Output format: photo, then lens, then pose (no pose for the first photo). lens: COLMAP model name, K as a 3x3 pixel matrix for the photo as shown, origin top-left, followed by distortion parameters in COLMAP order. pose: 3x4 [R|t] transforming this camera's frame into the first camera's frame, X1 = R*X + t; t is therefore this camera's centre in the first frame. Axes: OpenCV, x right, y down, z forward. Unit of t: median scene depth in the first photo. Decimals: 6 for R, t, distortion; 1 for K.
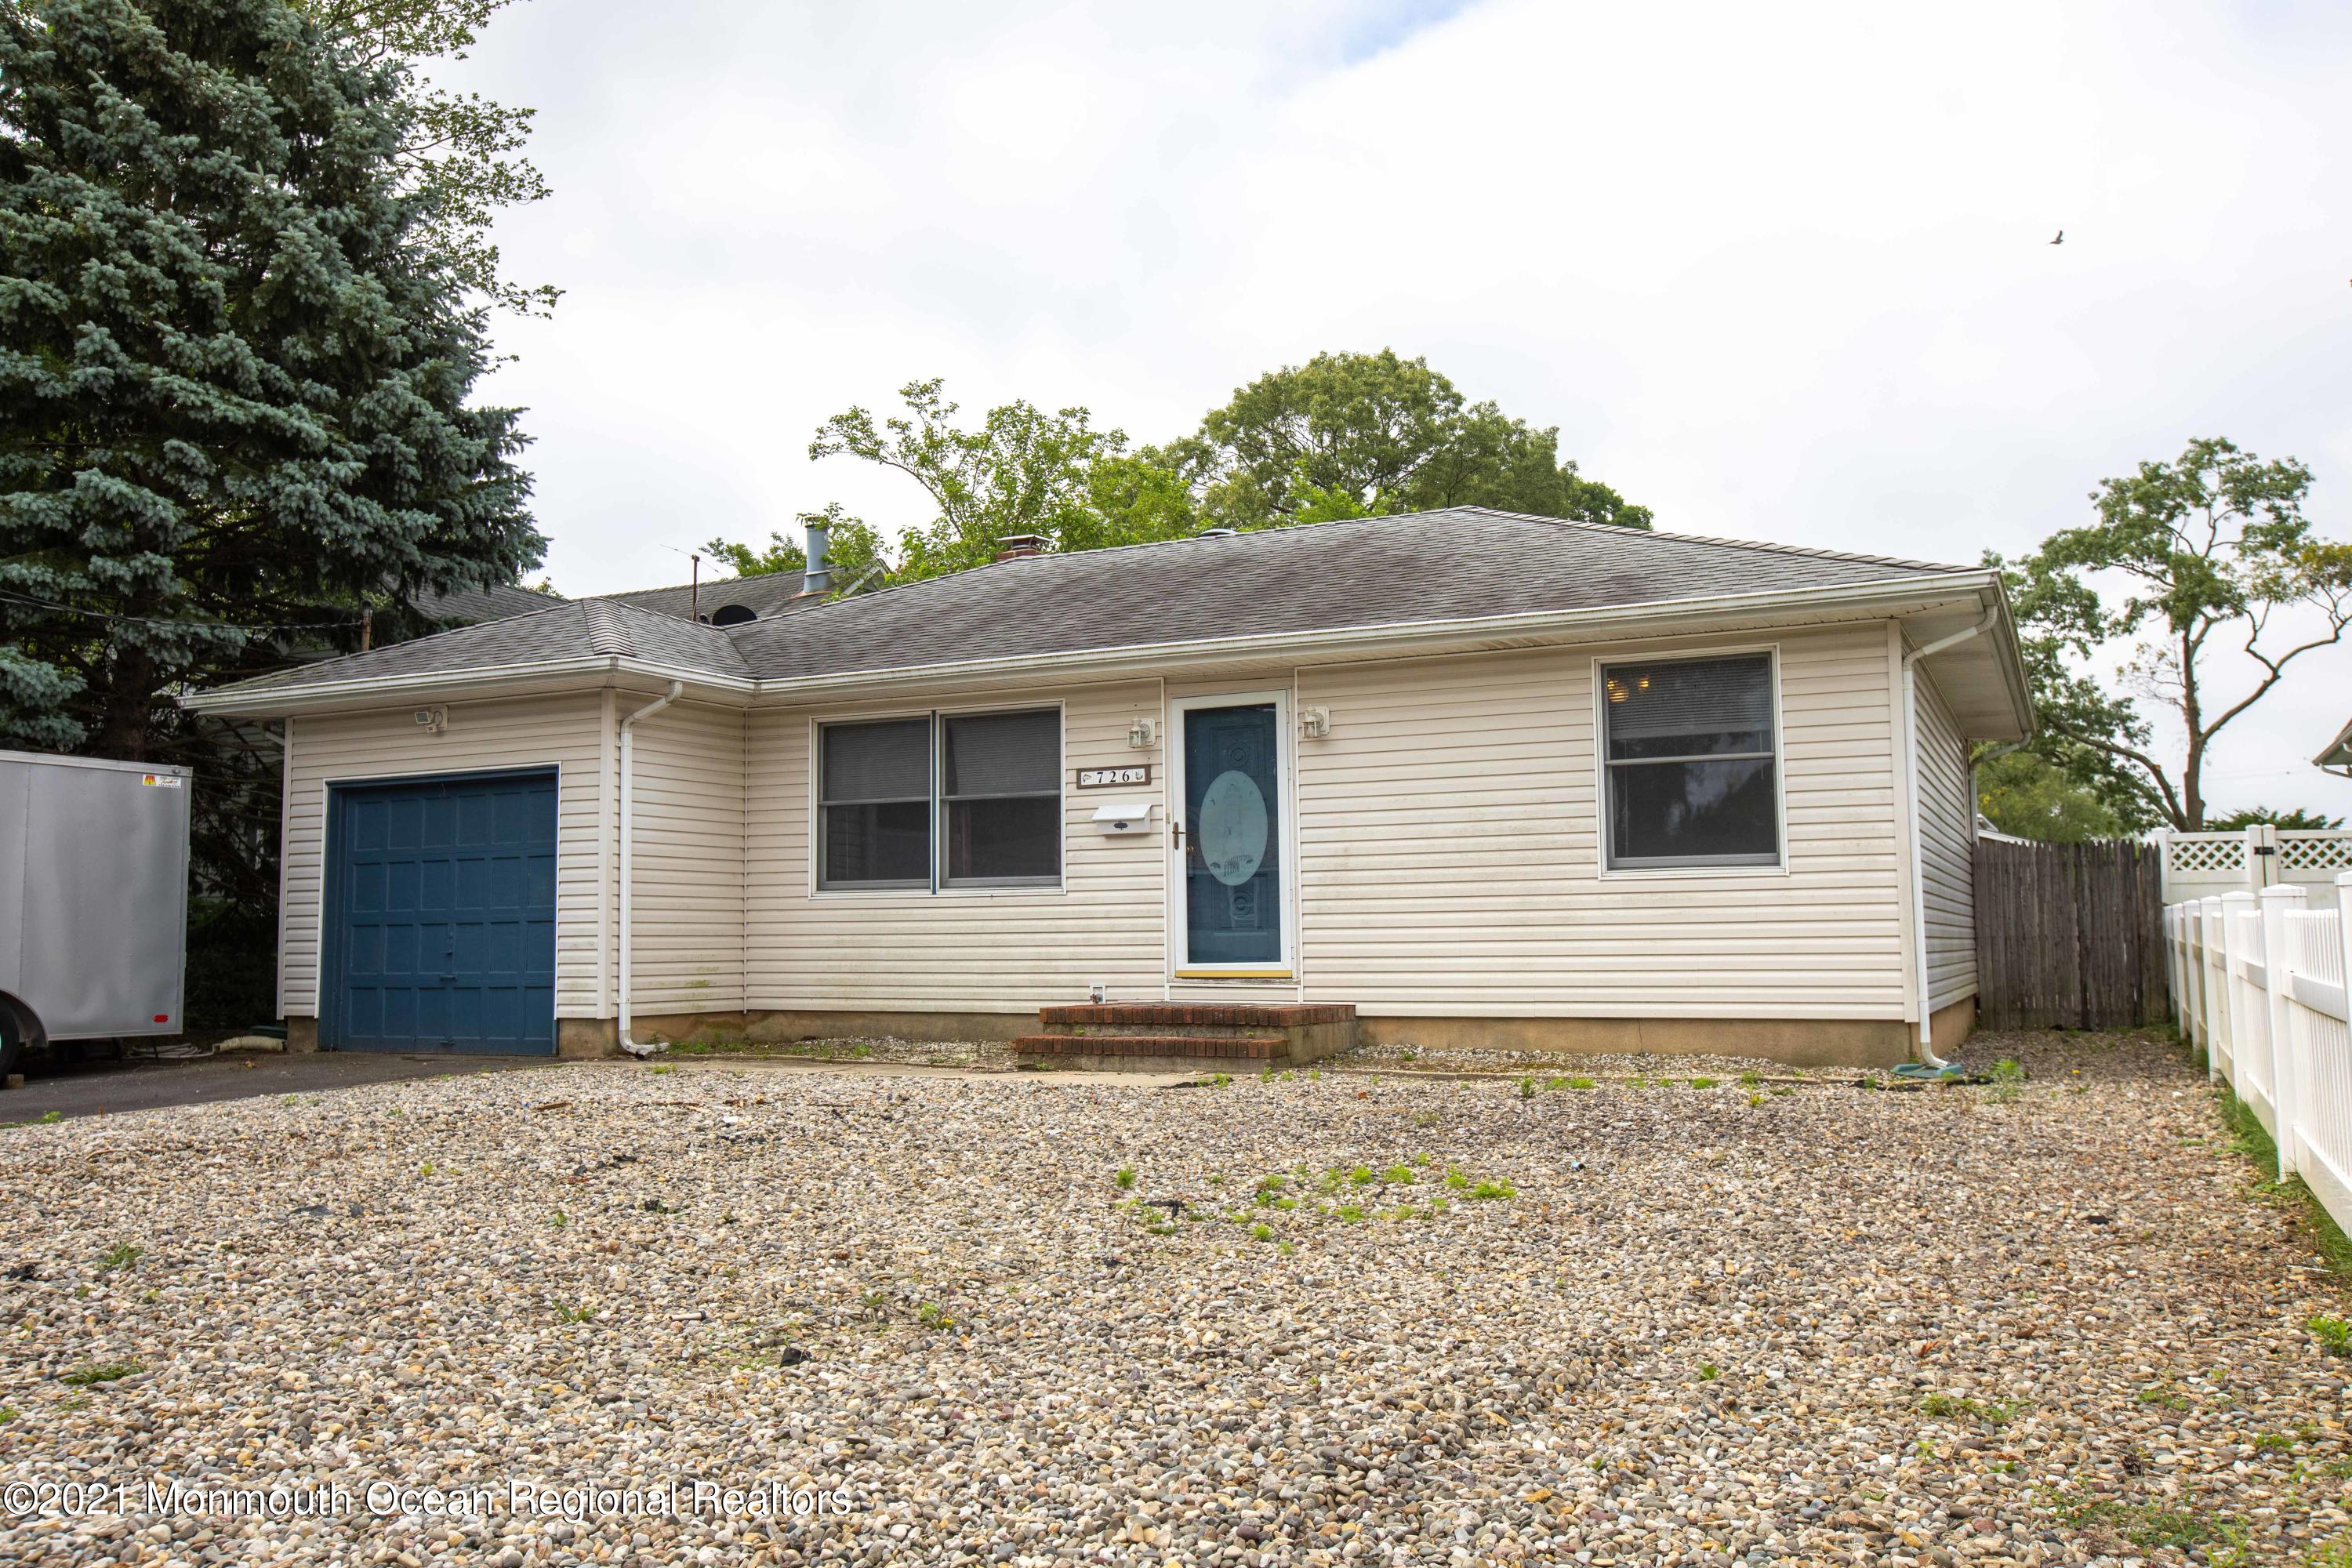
lens RADIAL K [[1881.7, 0, 1174.9], [0, 1881.7, 777.2], [0, 0, 1]] dist [0.000670, 0.000672]
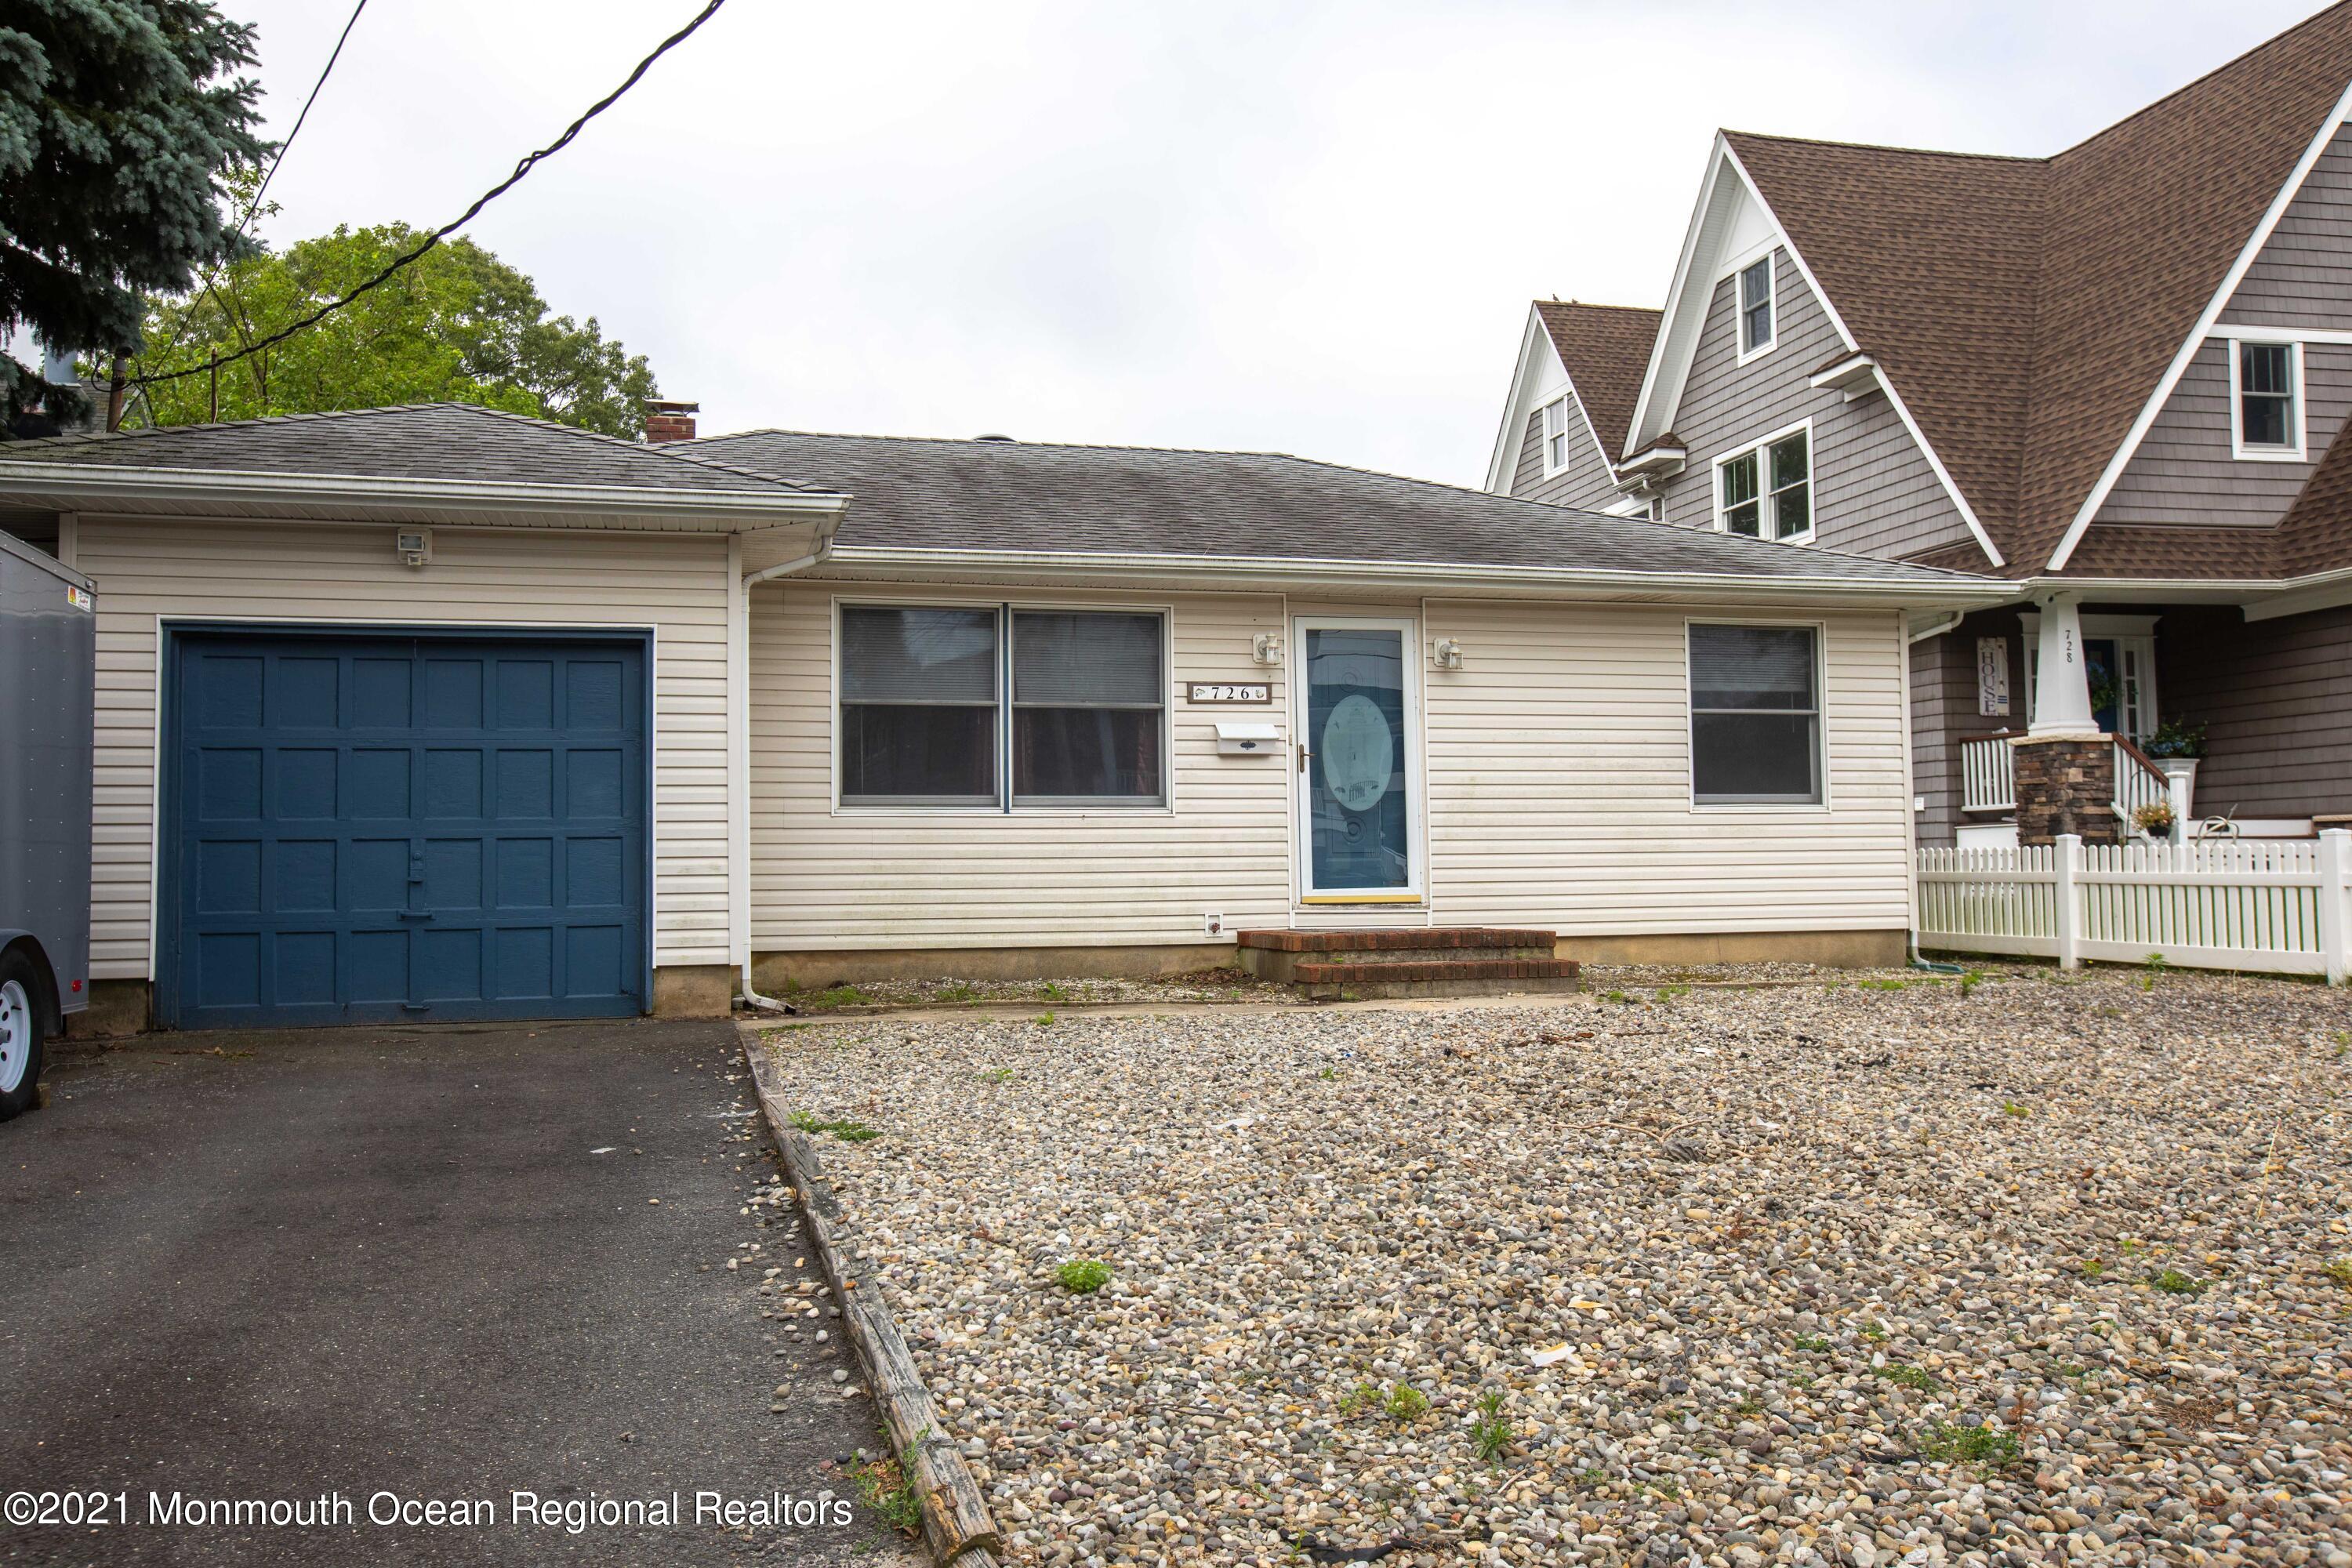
lens RADIAL K [[1809.9, 0, 1177.7], [0, 1809.9, 783.1], [0, 0, 1]] dist [-0.007766, 0.000010]
pose [[0.765780, 0.033711, 0.642219, -0.635147], [-0.053614, 0.998495, 0.011517, 0.035907], [-0.640864, -0.043251, 0.766435, 0.318709]]
